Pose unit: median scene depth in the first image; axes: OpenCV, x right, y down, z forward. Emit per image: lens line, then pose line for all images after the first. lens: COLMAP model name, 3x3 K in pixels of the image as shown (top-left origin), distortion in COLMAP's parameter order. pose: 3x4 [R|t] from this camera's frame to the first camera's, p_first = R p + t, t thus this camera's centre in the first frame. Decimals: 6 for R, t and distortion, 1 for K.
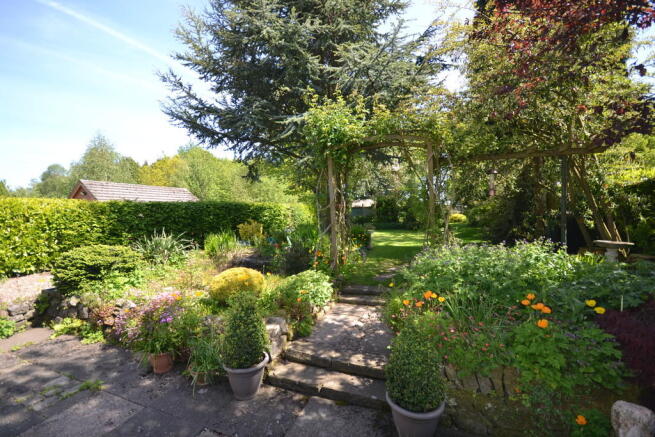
lens RADIAL K [[287.0, 0, 327.7], [0, 287.0, 218.0], [0, 0, 1]] dist [-0.001812, -0.000416]
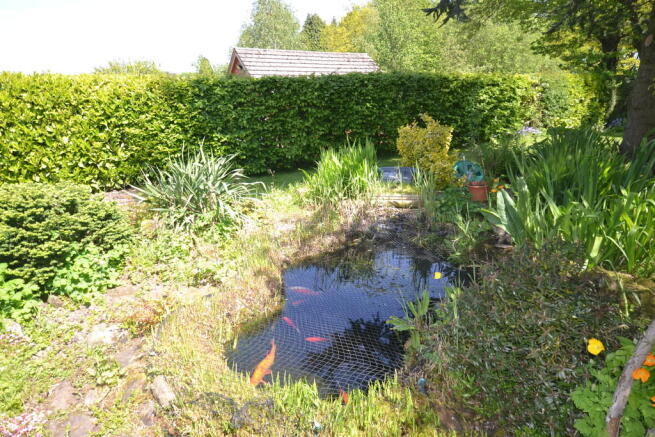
lens RADIAL K [[390.5, 0, 327.4], [0, 390.5, 219.7], [0, 0, 1]] dist [0.021212, 0.000977]
pose [[0.821985, 0.174098, -0.542246, -0.055271], [-0.005383, 0.954461, 0.298287, -0.023289], [0.569483, -0.242269, 0.785490, 0.502002]]
